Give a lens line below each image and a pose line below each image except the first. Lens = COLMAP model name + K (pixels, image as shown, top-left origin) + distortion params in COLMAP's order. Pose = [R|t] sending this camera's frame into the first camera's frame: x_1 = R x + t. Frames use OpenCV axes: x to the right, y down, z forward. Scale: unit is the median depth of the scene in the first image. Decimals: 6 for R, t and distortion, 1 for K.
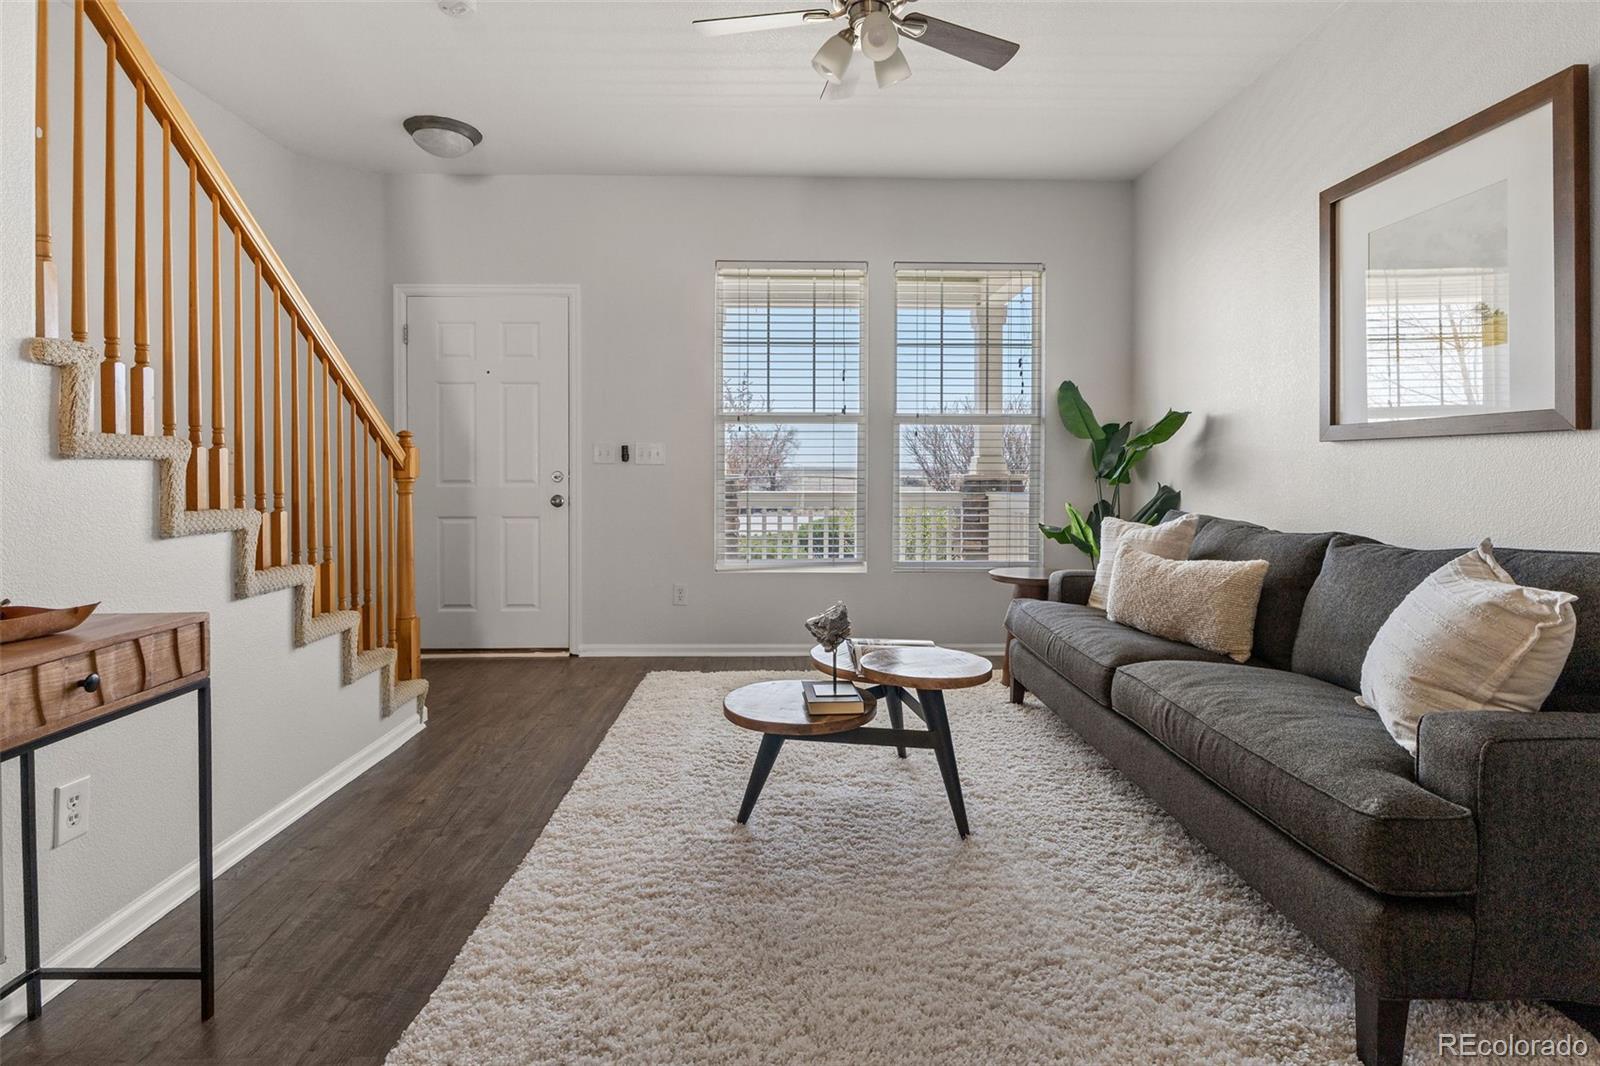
lens RADIAL K [[757.4, 0, 824.1], [0, 757.4, 469.0], [0, 0, 1]] dist [0.001802, -0.001246]
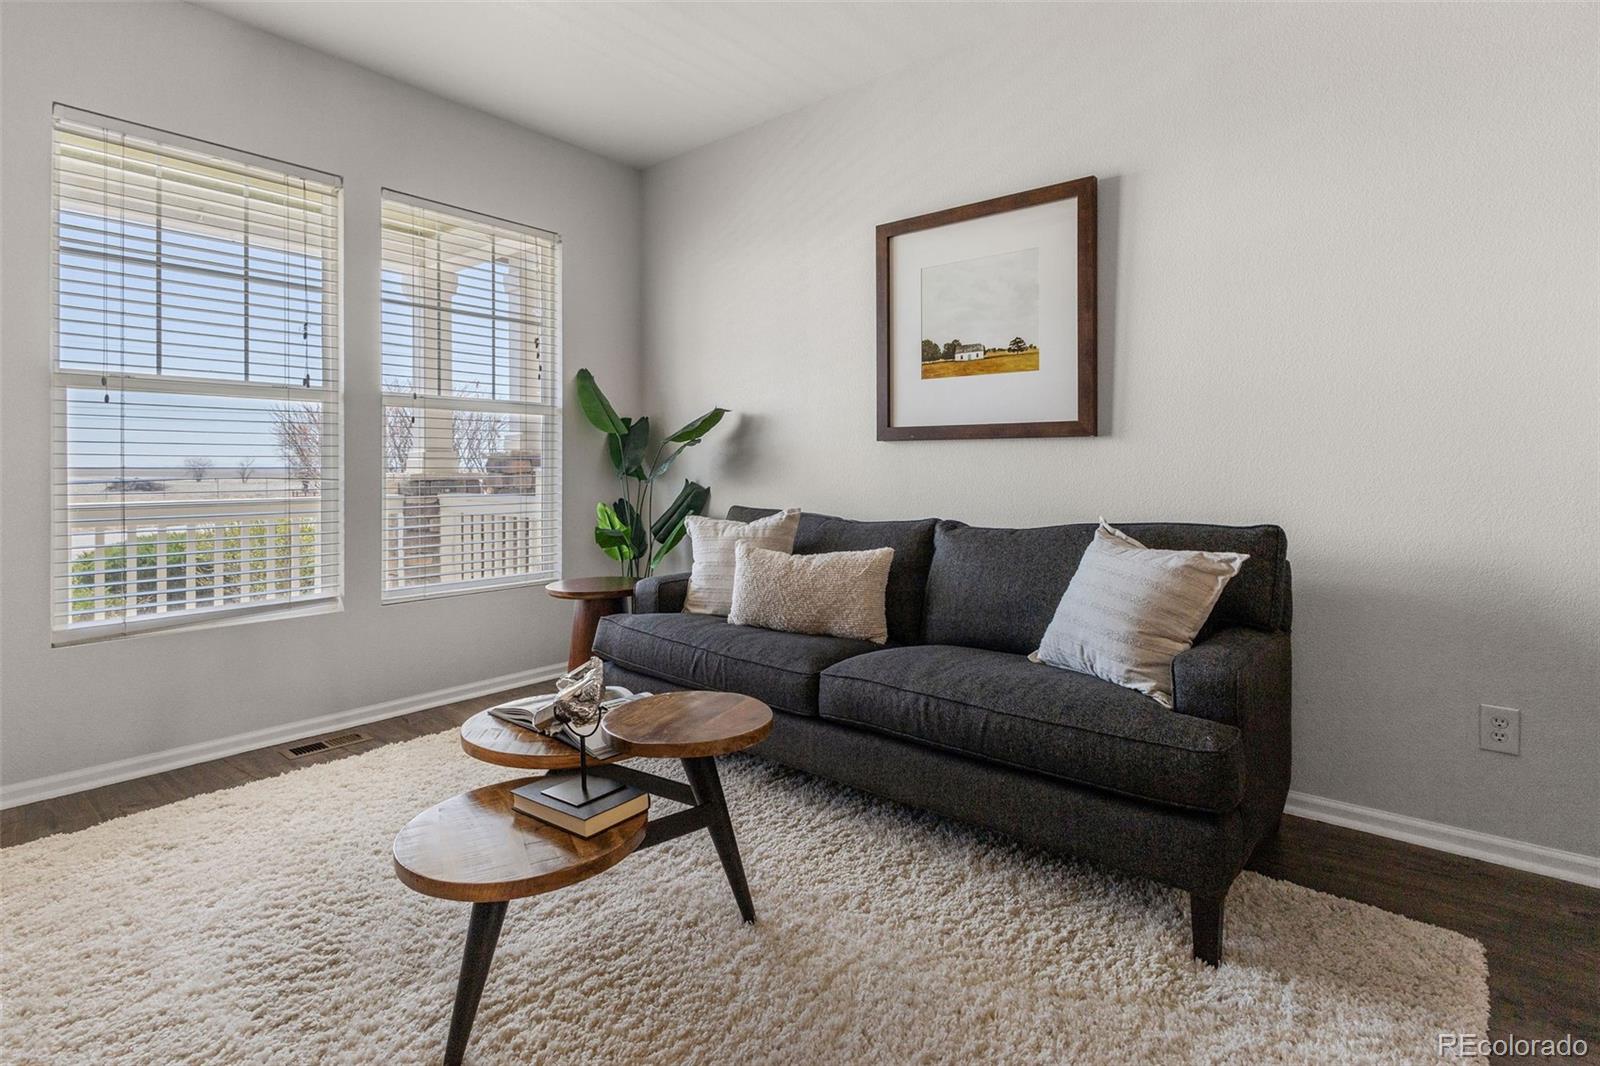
lens RADIAL K [[757.4, 0, 814.5], [0, 757.4, 466.4], [0, 0, 1]] dist [0.001802, -0.001246]
pose [[0.675215, -0.002586, 0.737617, -0.309223], [0.002971, 0.999995, 0.000787, 0.001296], [-0.737615, 0.001660, 0.675219, 0.344834]]
